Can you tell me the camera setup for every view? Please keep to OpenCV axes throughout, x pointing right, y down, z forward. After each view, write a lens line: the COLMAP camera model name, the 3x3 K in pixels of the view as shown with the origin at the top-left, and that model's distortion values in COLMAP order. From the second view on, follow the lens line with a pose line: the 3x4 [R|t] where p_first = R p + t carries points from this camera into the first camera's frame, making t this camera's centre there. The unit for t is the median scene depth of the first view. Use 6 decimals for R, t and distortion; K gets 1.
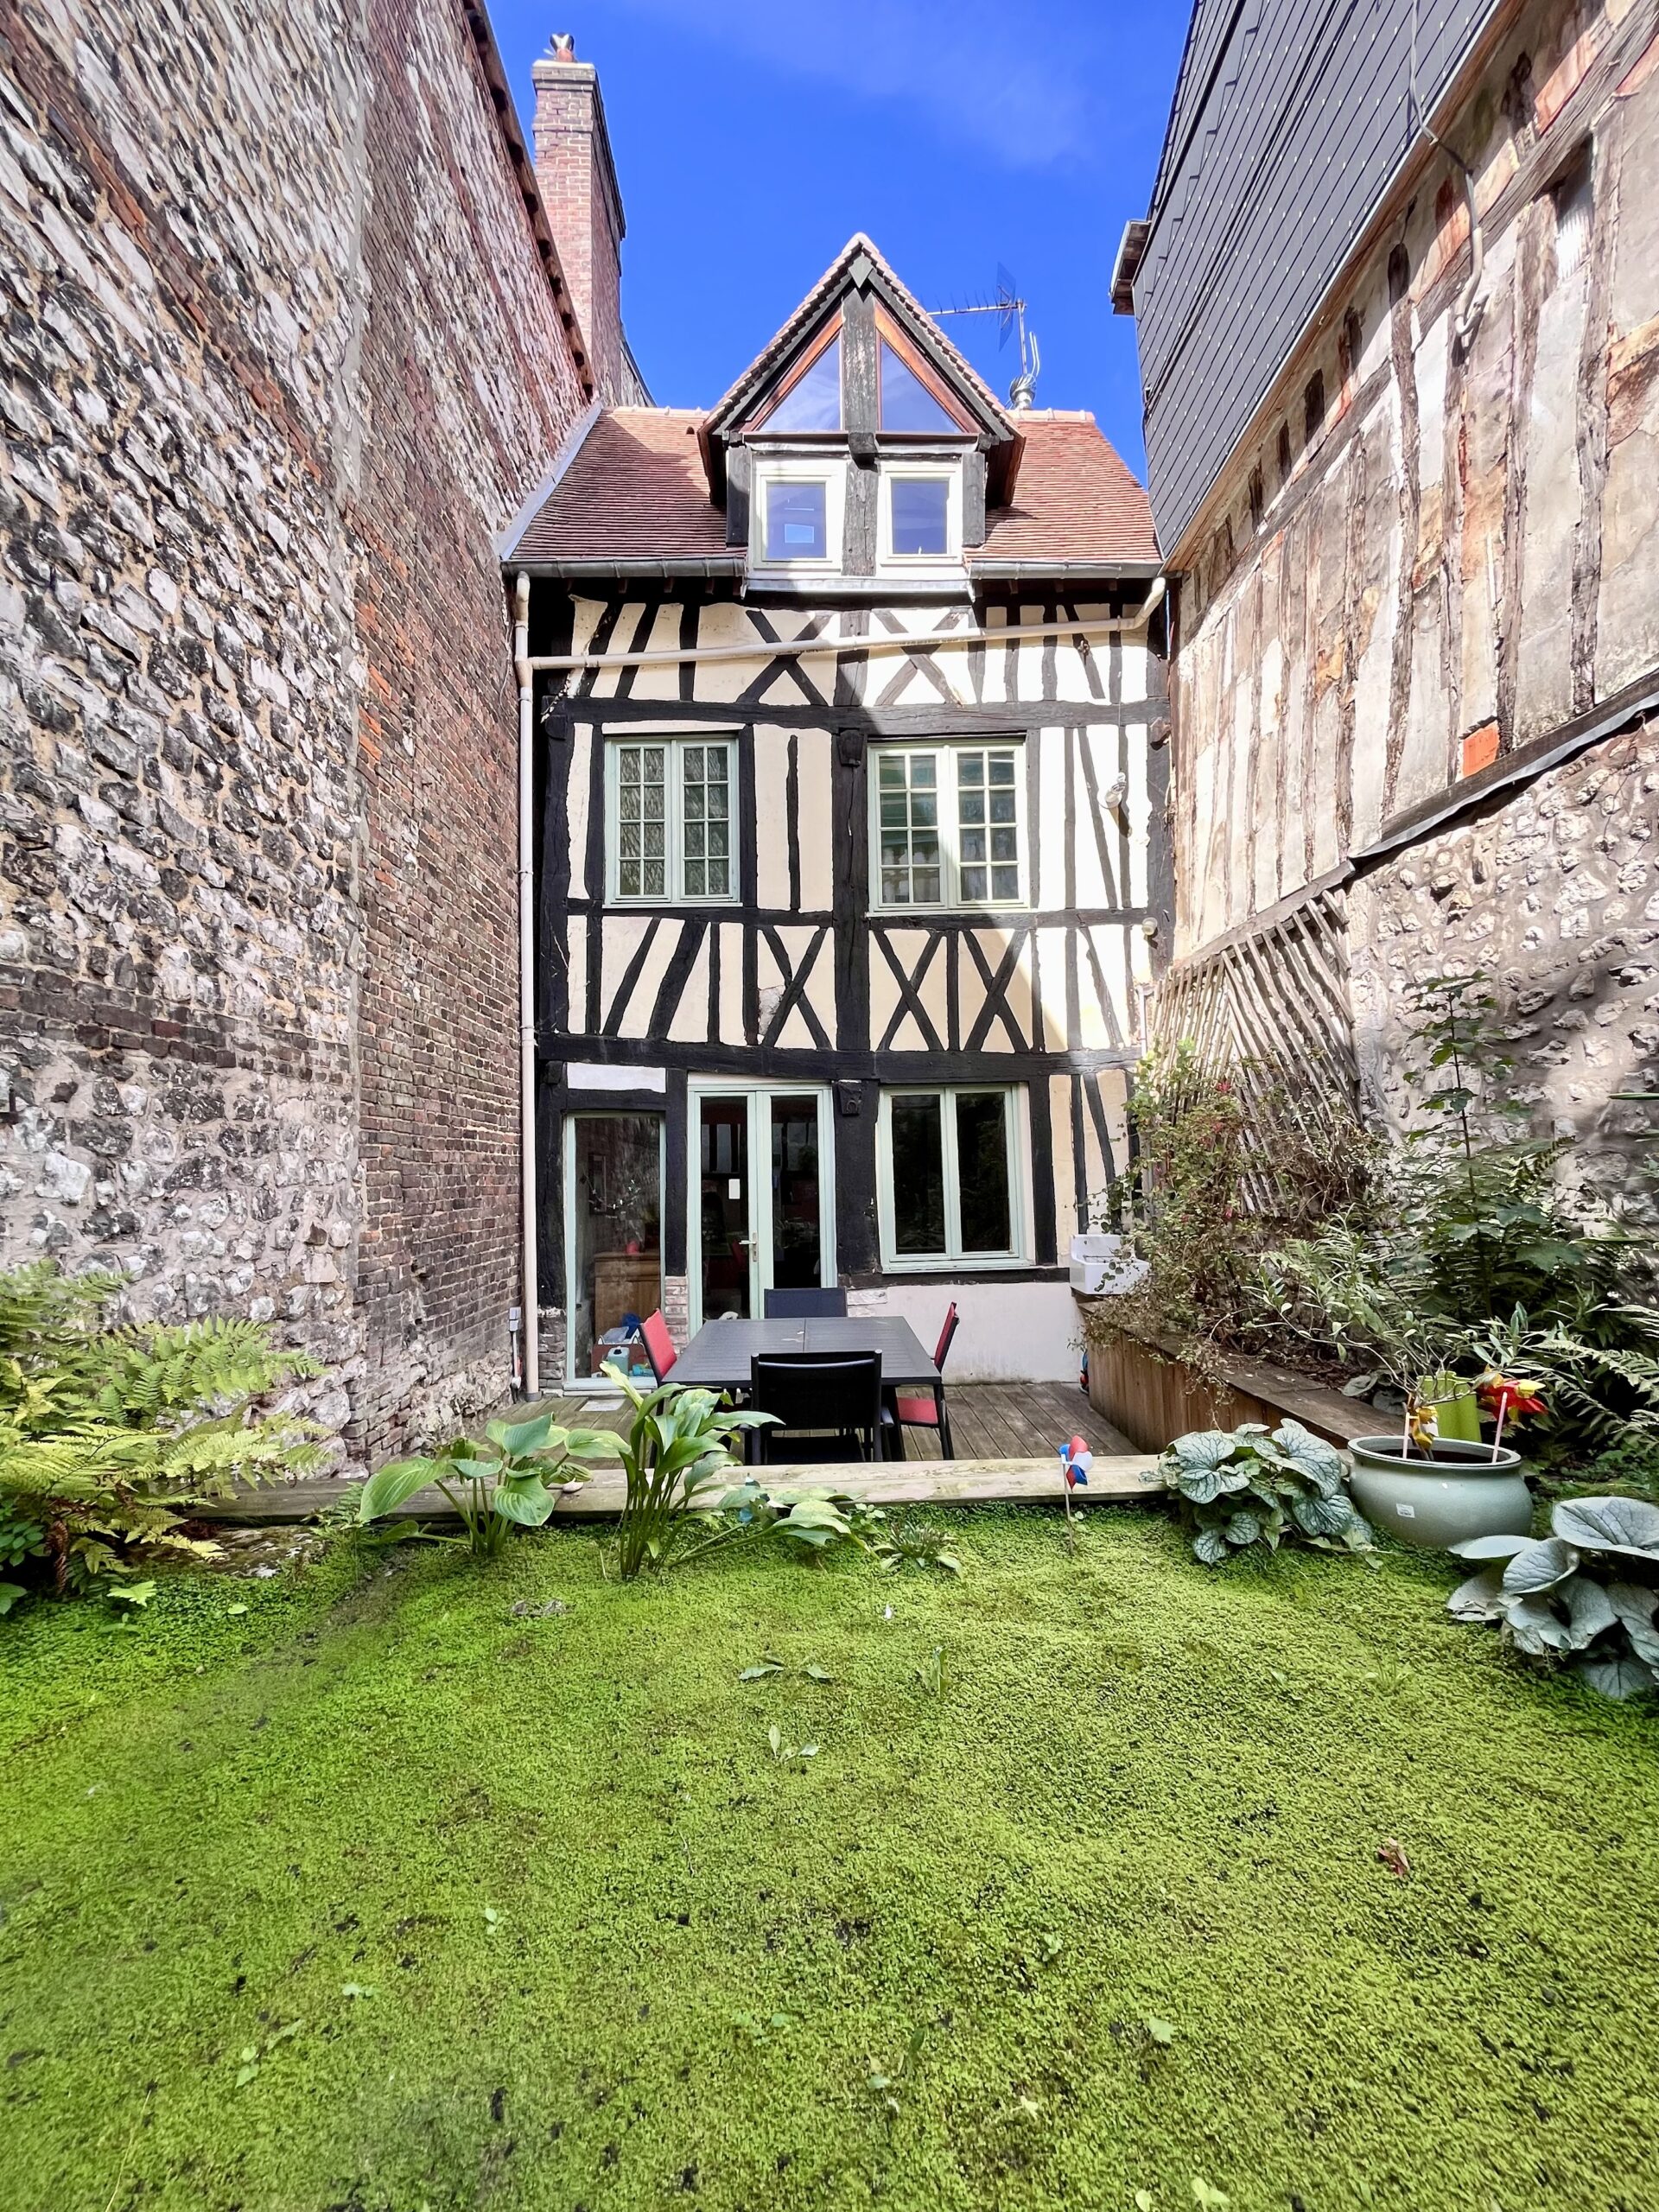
lens RADIAL K [[889.3, 0, 830.7], [0, 889.3, 1101.1], [0, 0, 1]] dist [-0.002599, -0.000140]
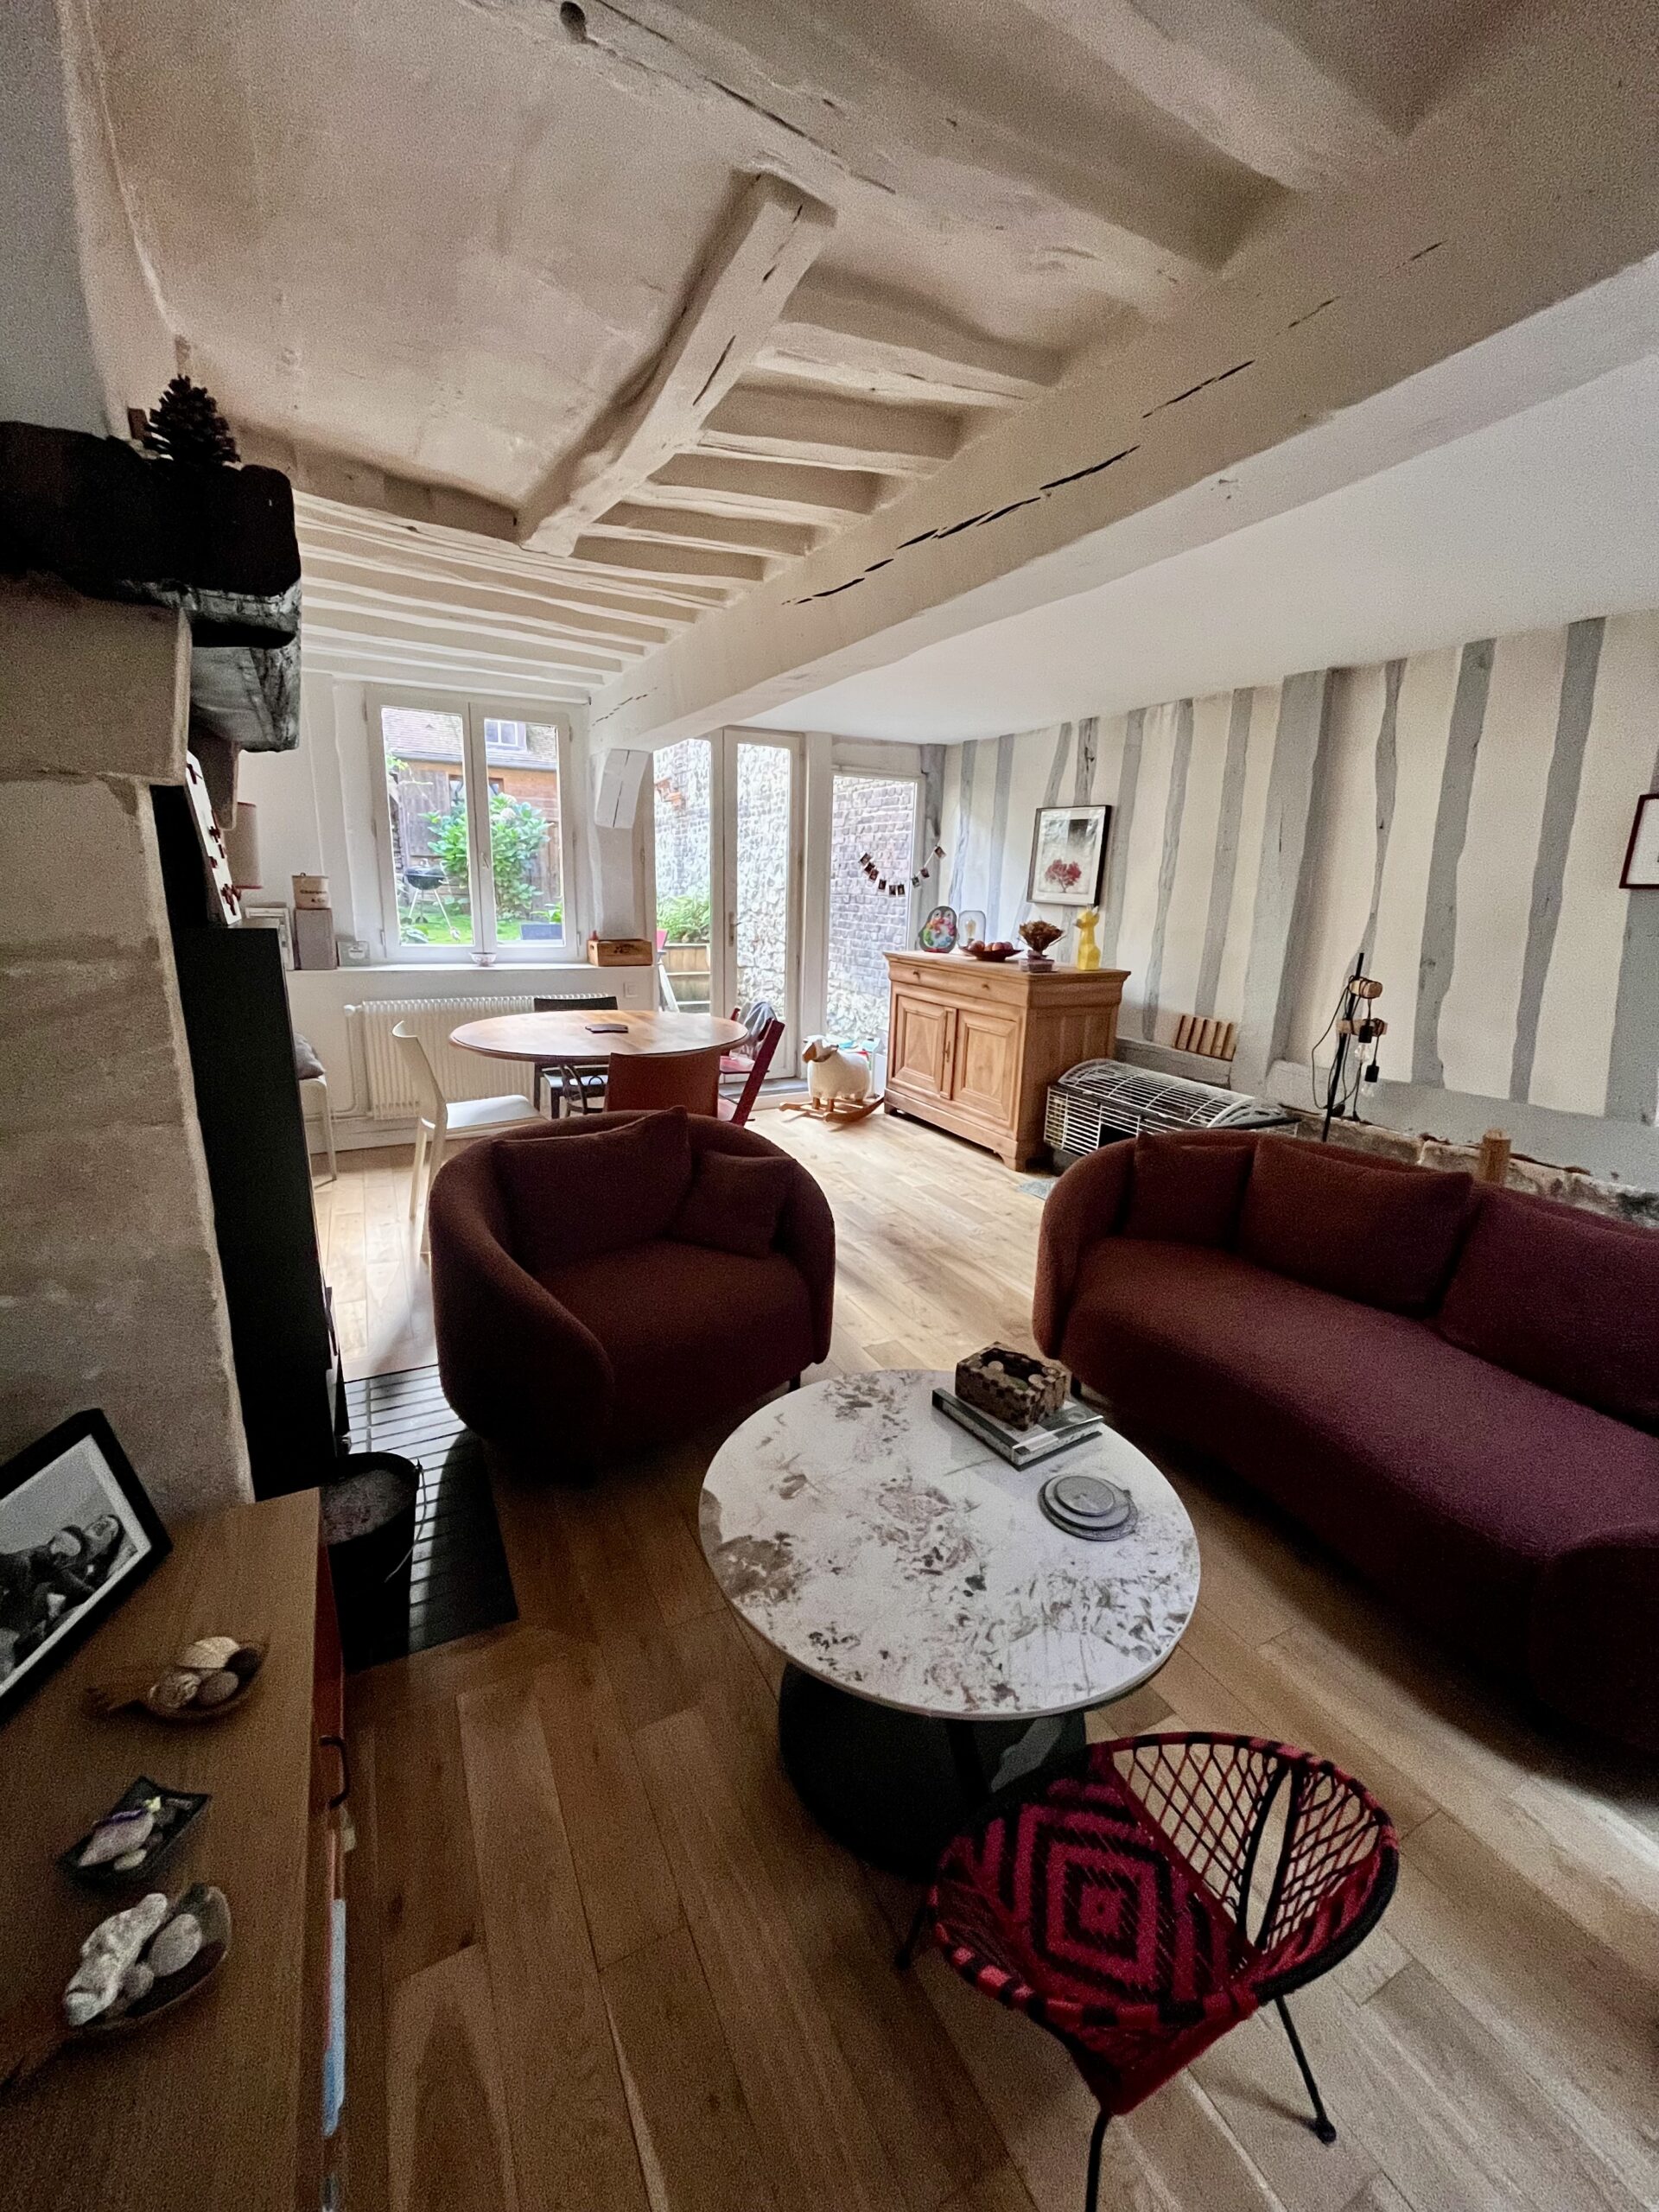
lens RADIAL K [[889.3, 0, 830.7], [0, 889.3, 1101.1], [0, 0, 1]] dist [-0.002599, -0.000140]
pose [[-0.889024, 0.105385, -0.445568, 0.453164], [0.029057, 0.984175, 0.174800, 0.368890], [0.456938, 0.142454, -0.878017, 3.773629]]
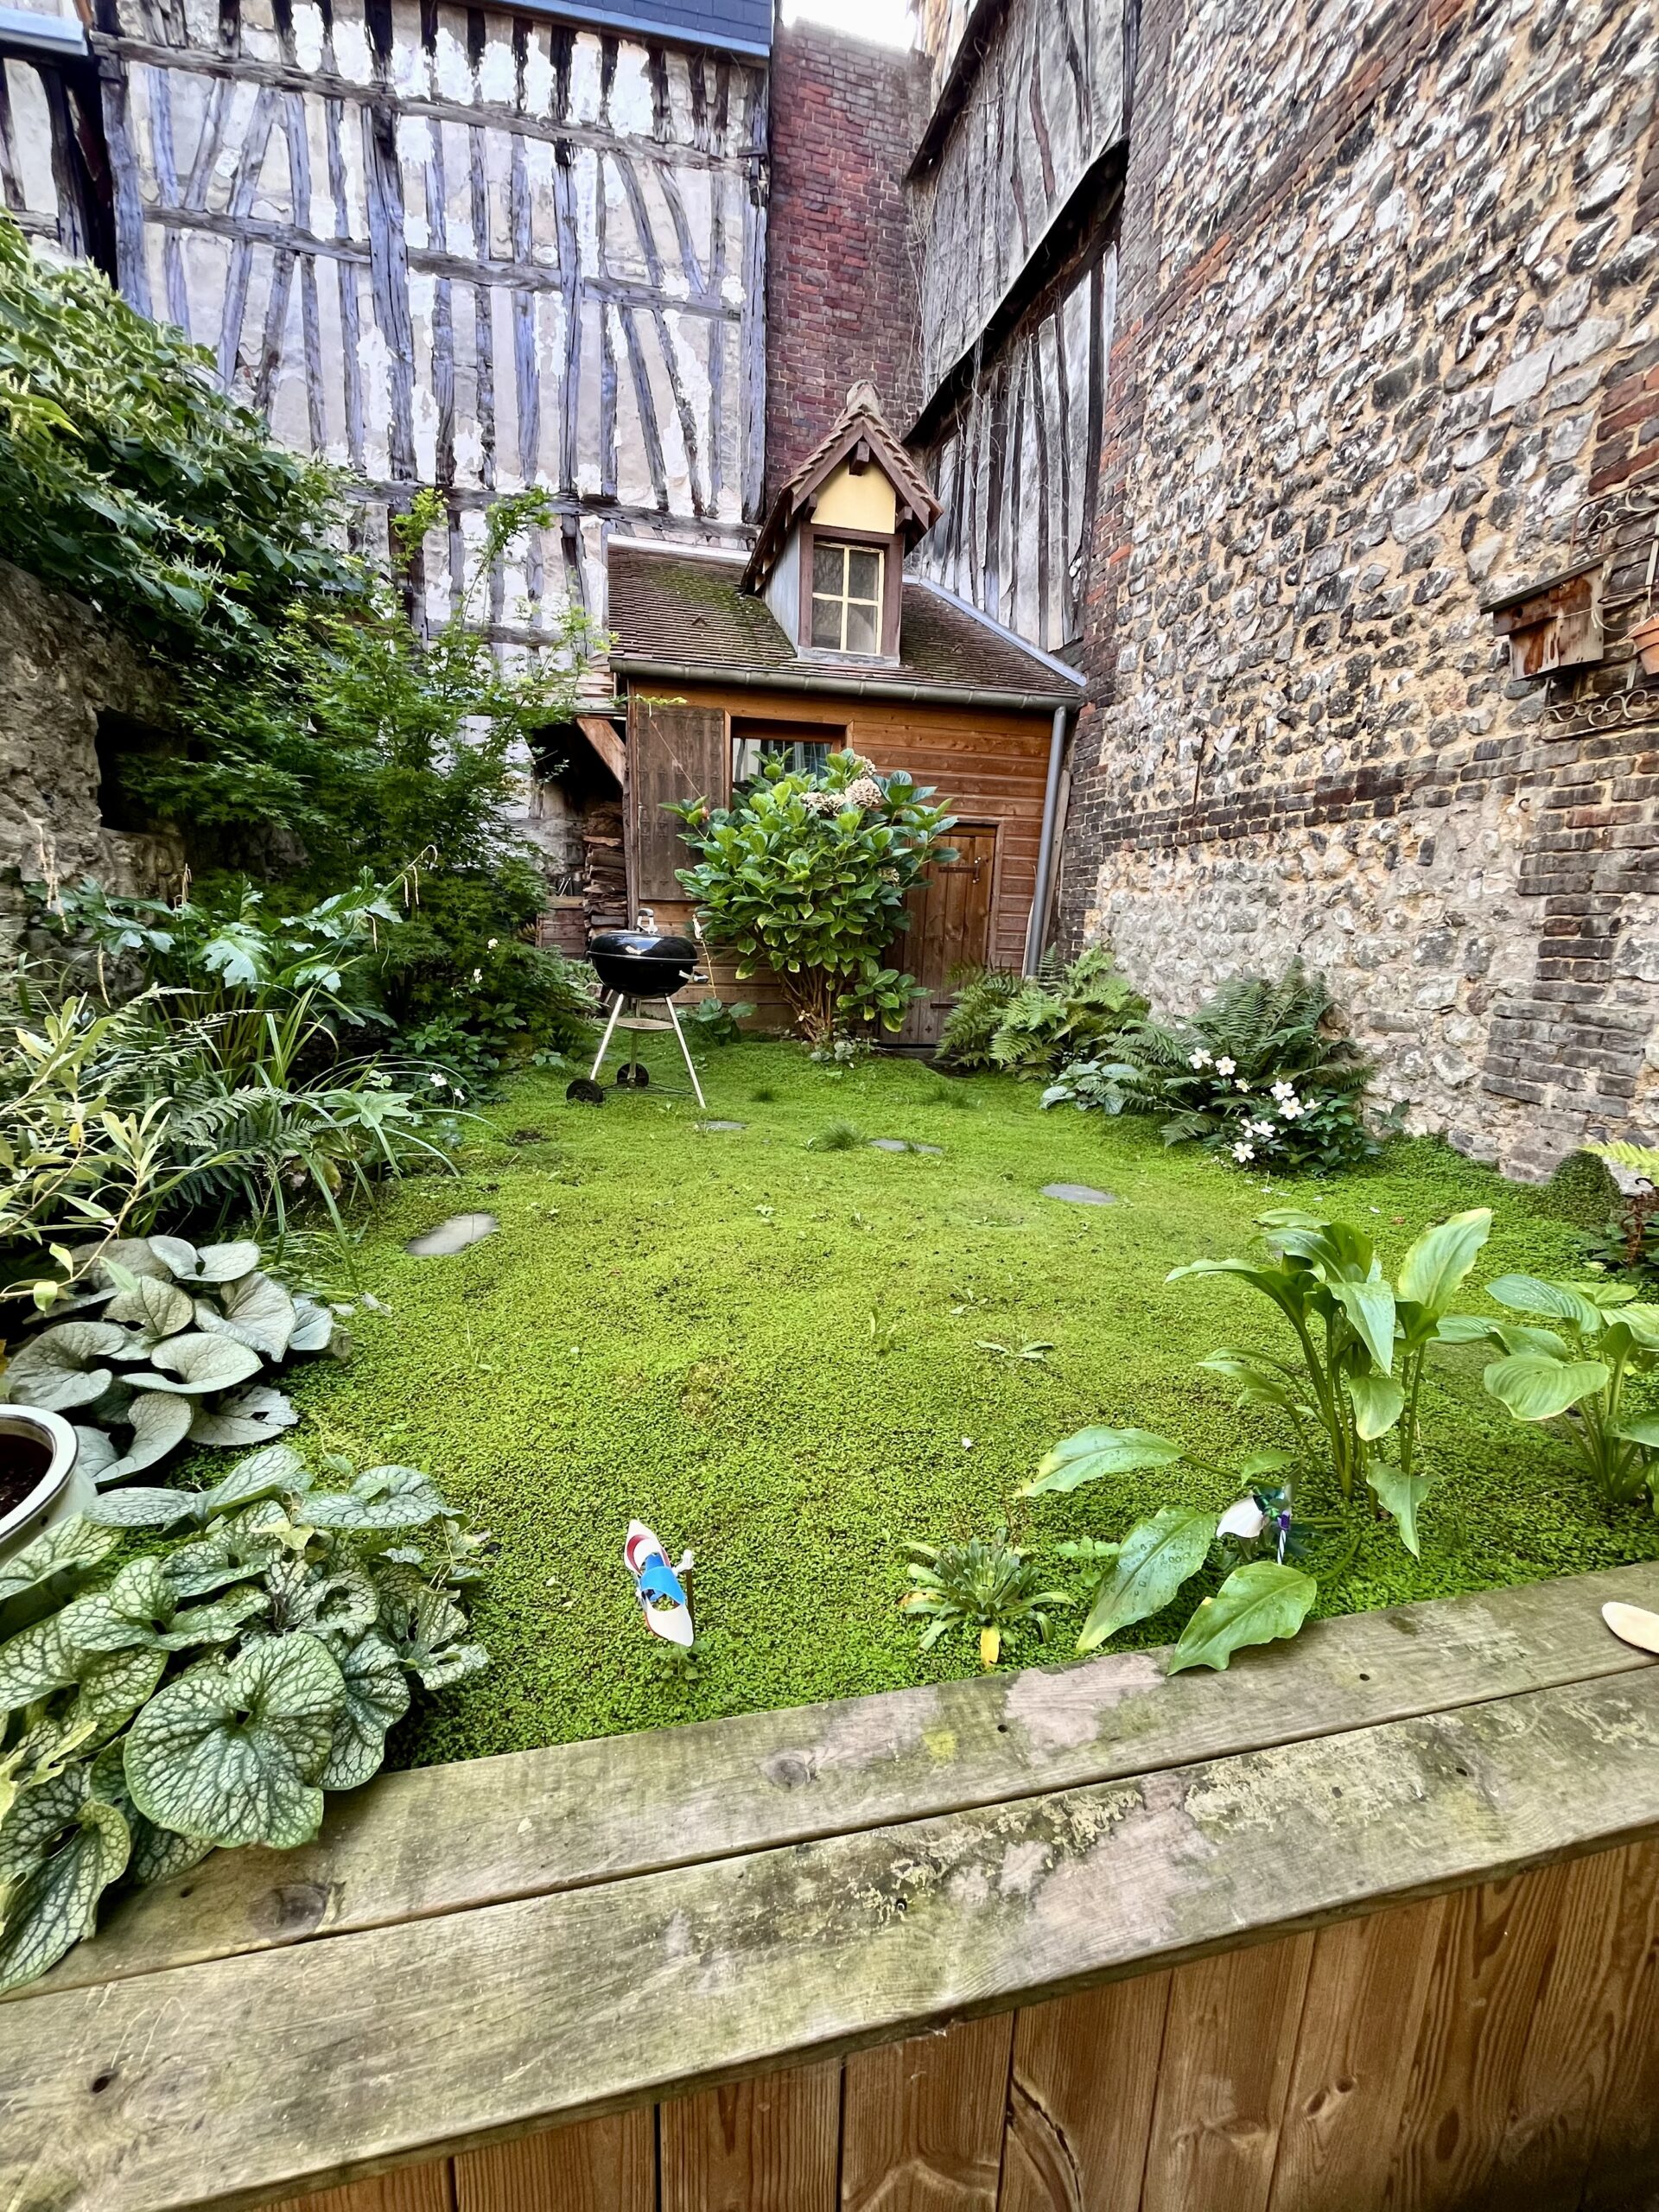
lens RADIAL K [[889.3, 0, 830.7], [0, 889.3, 1101.1], [0, 0, 1]] dist [-0.002599, -0.000140]
pose [[-0.981617, 0.034033, -0.187801, 0.204058], [0.010551, 0.992145, 0.124647, 0.103944], [0.190568, 0.120374, -0.974266, 1.067443]]
